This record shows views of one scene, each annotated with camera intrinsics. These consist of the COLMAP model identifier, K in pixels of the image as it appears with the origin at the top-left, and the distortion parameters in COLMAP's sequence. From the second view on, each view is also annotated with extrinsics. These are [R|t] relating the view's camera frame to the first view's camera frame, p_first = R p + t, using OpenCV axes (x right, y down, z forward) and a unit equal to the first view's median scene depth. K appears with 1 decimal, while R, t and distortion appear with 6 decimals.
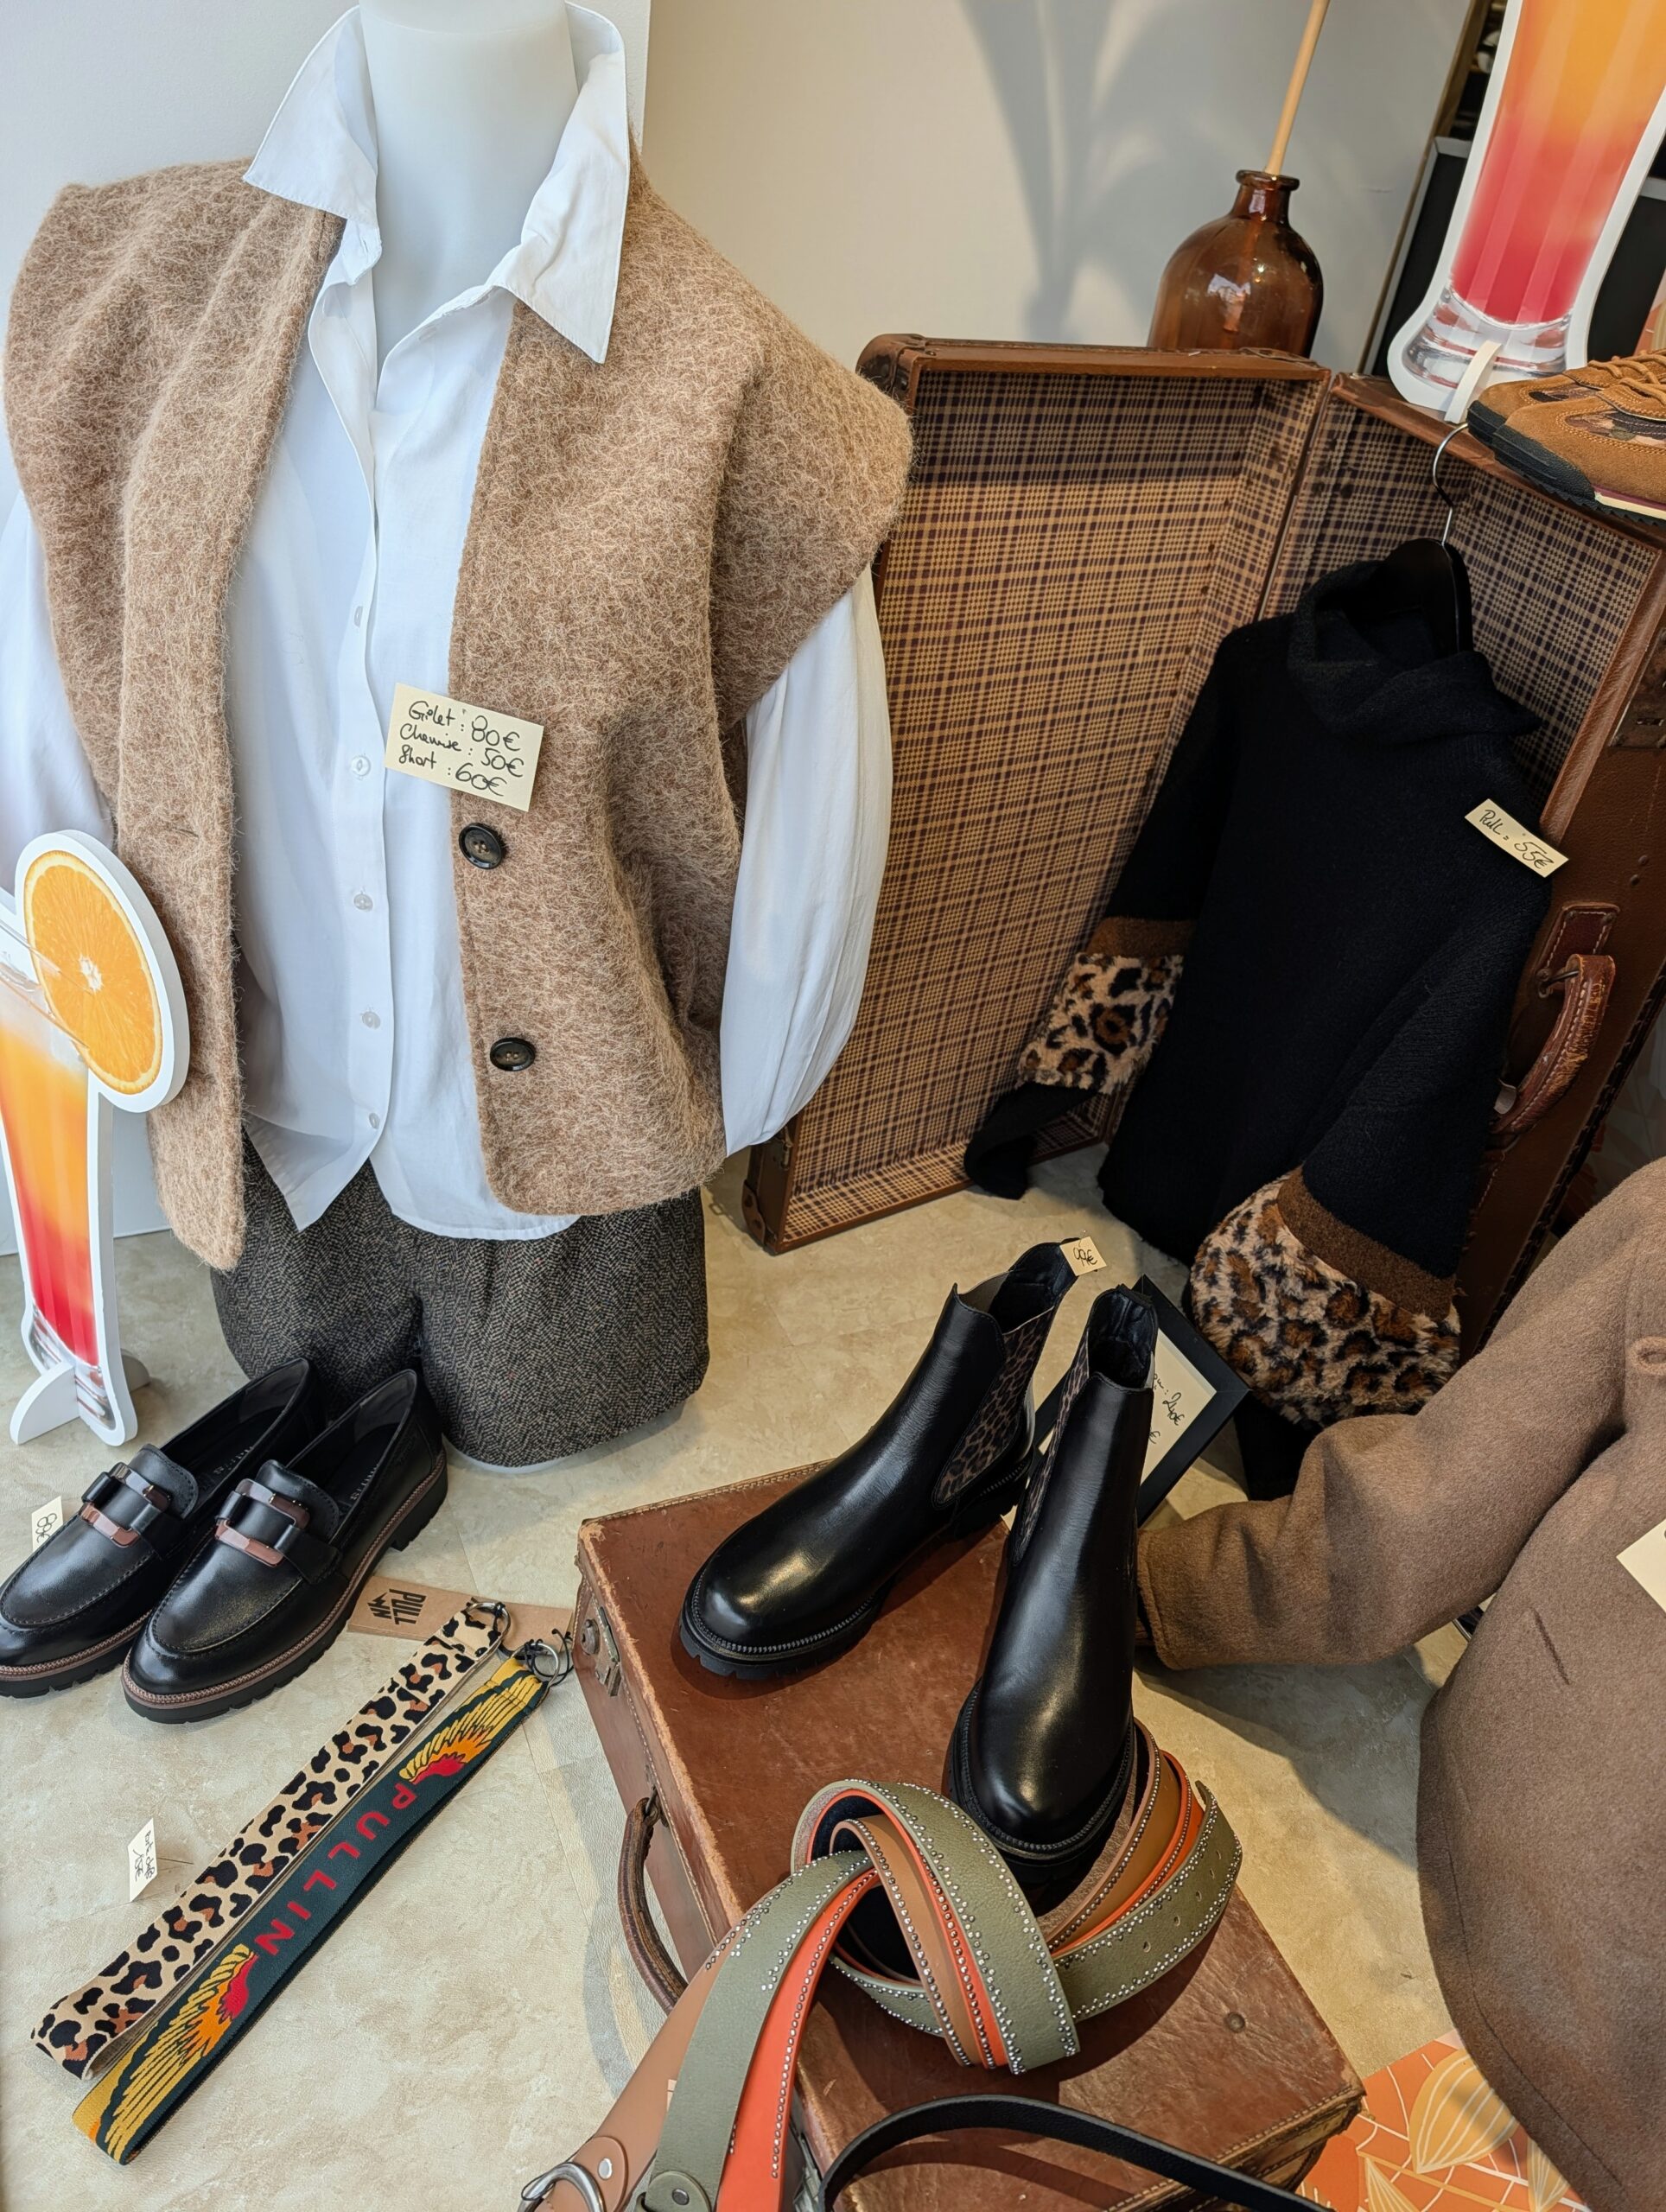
lens RADIAL K [[1606.6, 0, 833.8], [0, 1606.6, 1081.9], [0, 0, 1]] dist [0.012143, -0.006896]
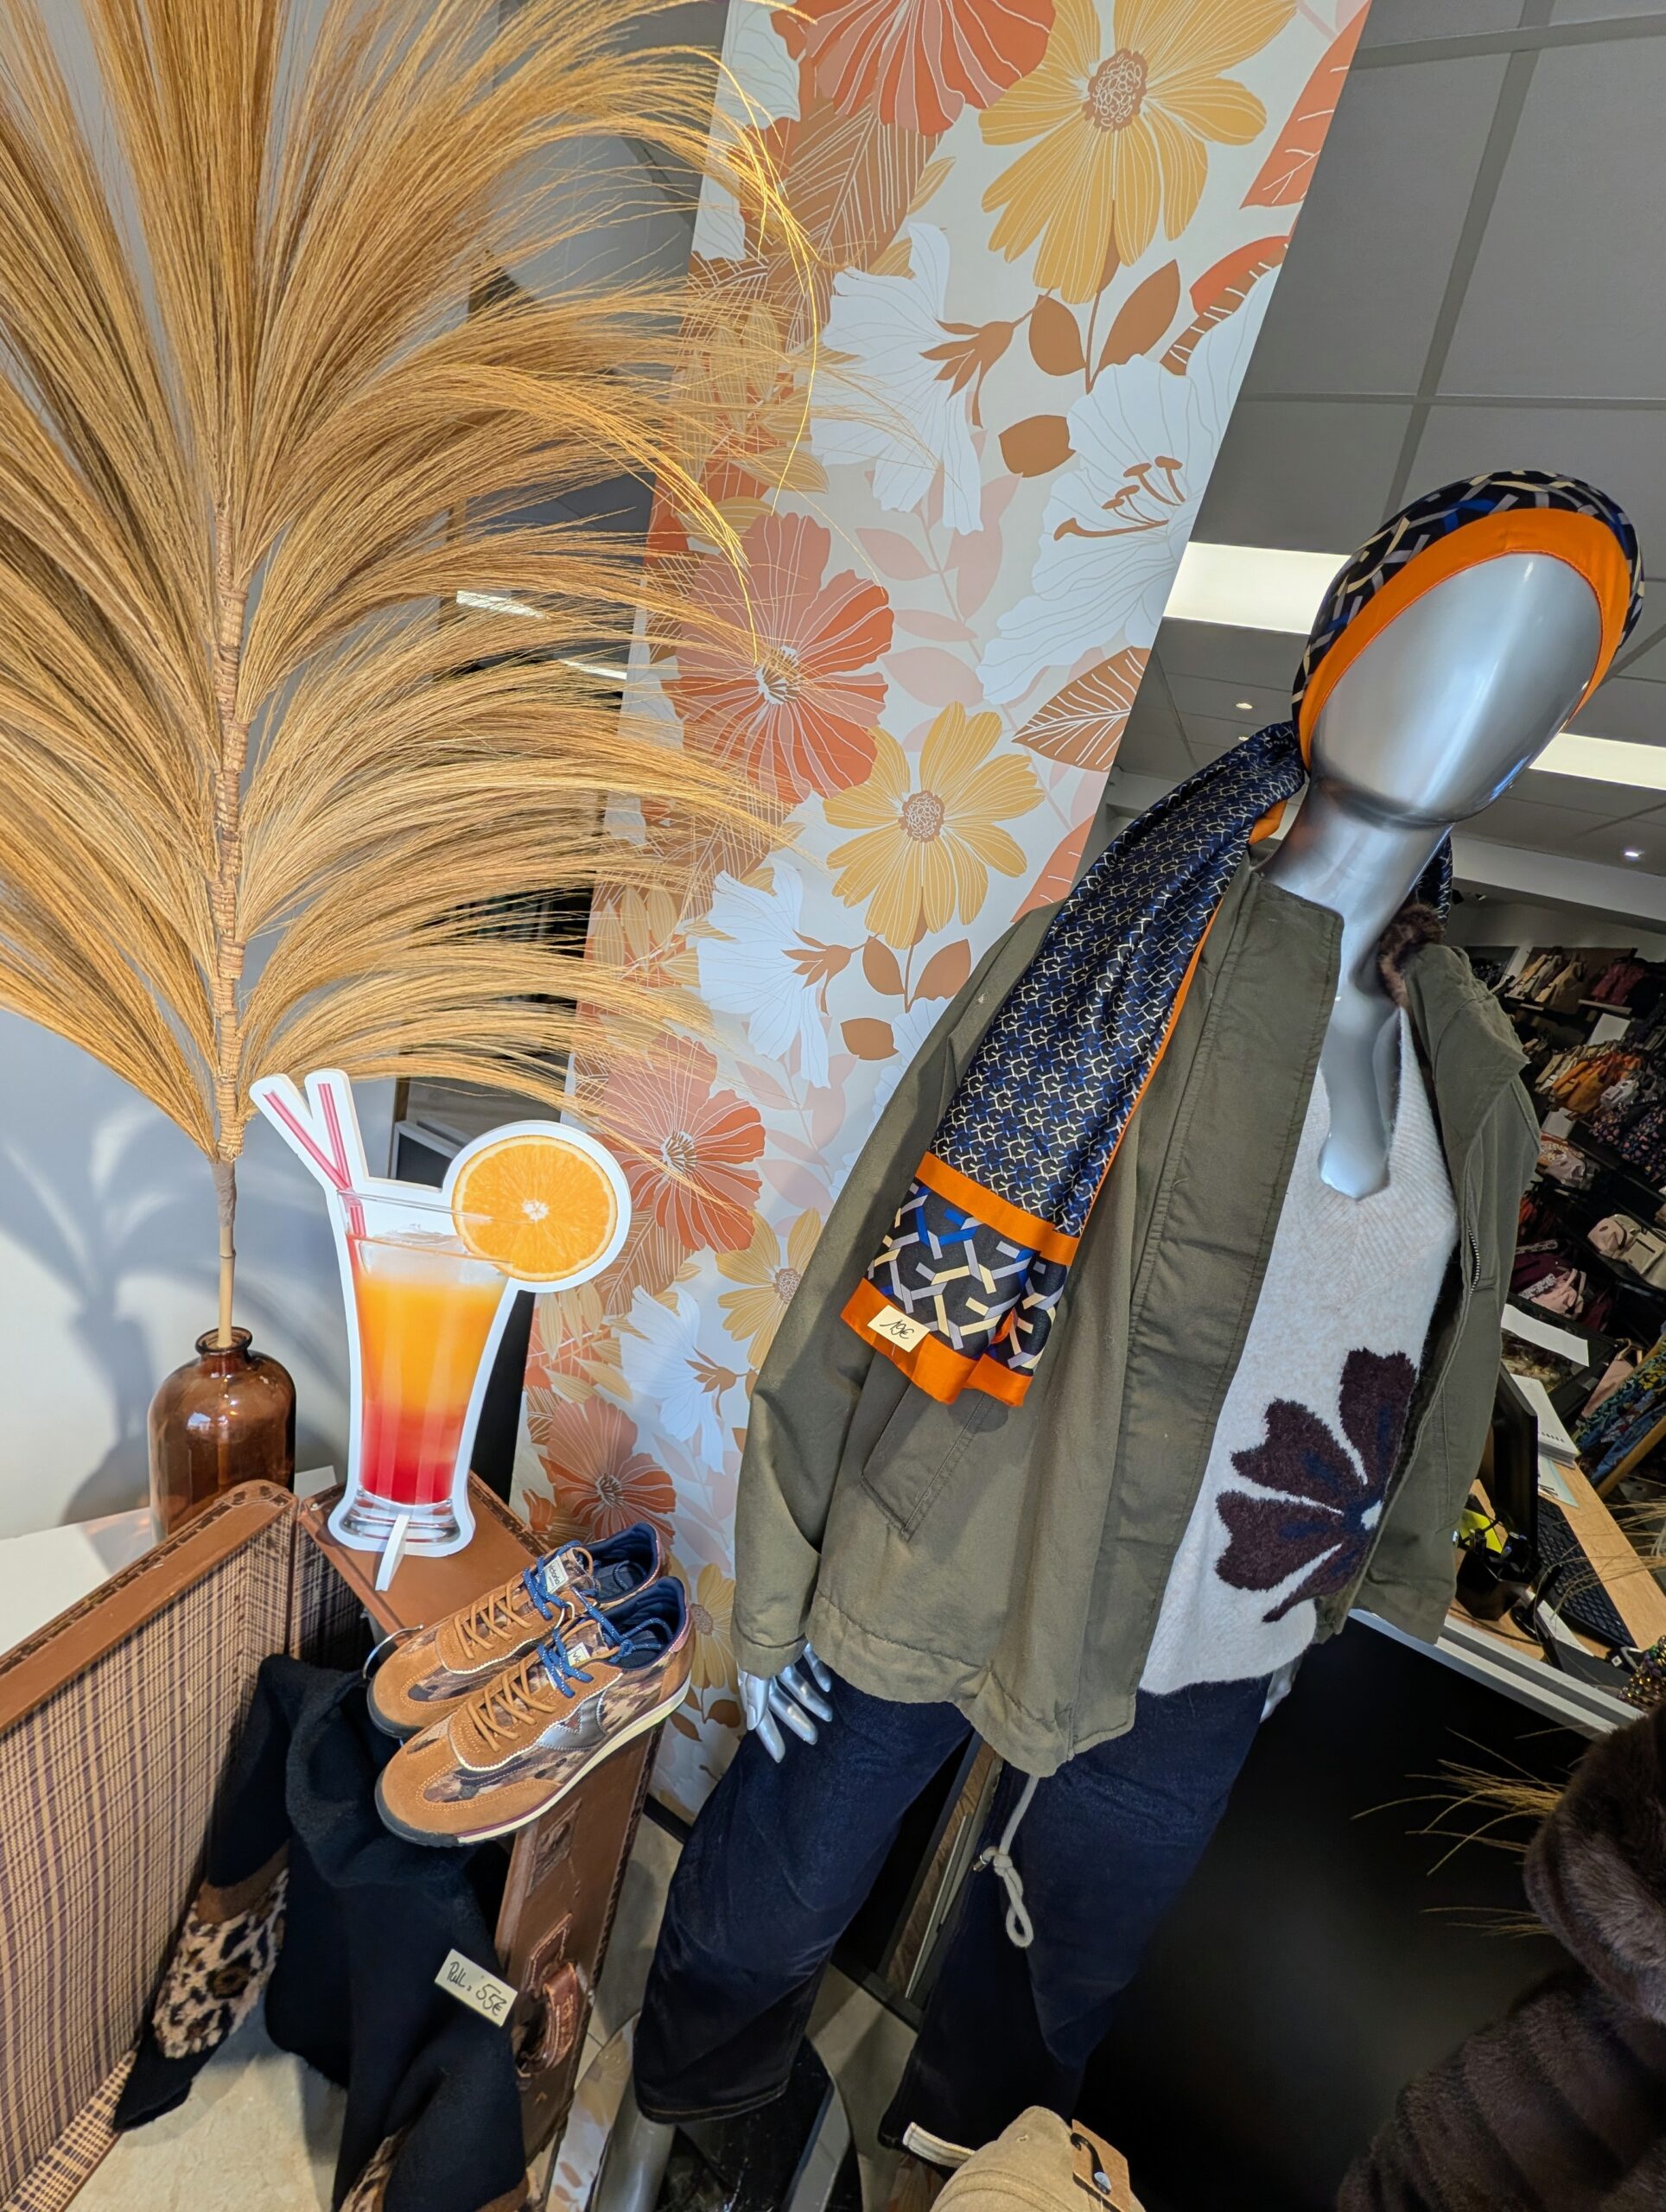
lens RADIAL K [[863.0, 0, 833.0], [0, 863.0, 1106.0], [0, 0, 1]] dist [-0.001971, -0.000137]
pose [[0.784549, -0.149569, 0.601757, 0.238419], [0.237733, 0.968867, -0.069132, -0.522681], [-0.572683, 0.197295, 0.795681, 0.087221]]
